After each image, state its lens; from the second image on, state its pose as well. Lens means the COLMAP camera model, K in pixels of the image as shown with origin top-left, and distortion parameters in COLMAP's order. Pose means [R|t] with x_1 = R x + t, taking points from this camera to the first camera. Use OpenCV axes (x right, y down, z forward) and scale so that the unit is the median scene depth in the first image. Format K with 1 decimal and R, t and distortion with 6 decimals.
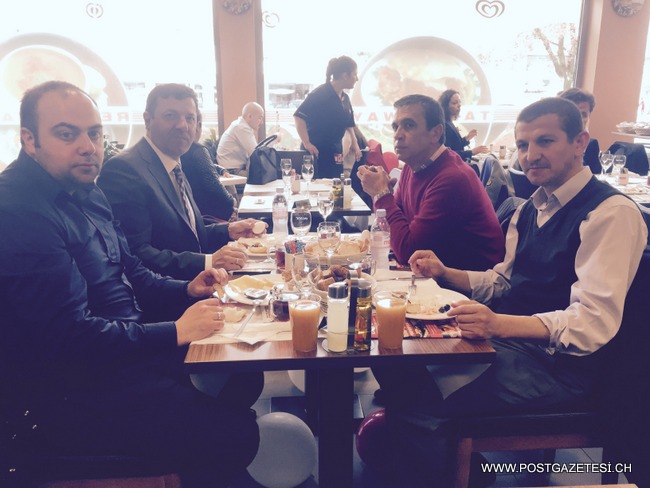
lens RADIAL K [[549.3, 0, 325.1], [0, 549.3, 244.1], [0, 0, 1]] dist [-0.005381, 0.001342]
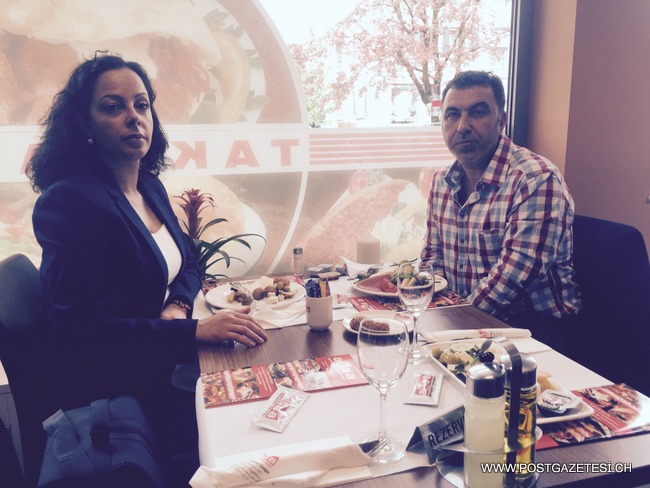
lens RADIAL K [[549.3, 0, 324.7], [0, 549.3, 244.2], [0, 0, 1]] dist [-0.005381, 0.001342]
pose [[0.976352, -0.058266, 0.208188, 0.238753], [0.070103, 0.996289, -0.049936, -0.157293], [-0.204506, 0.063349, 0.976813, 0.659405]]
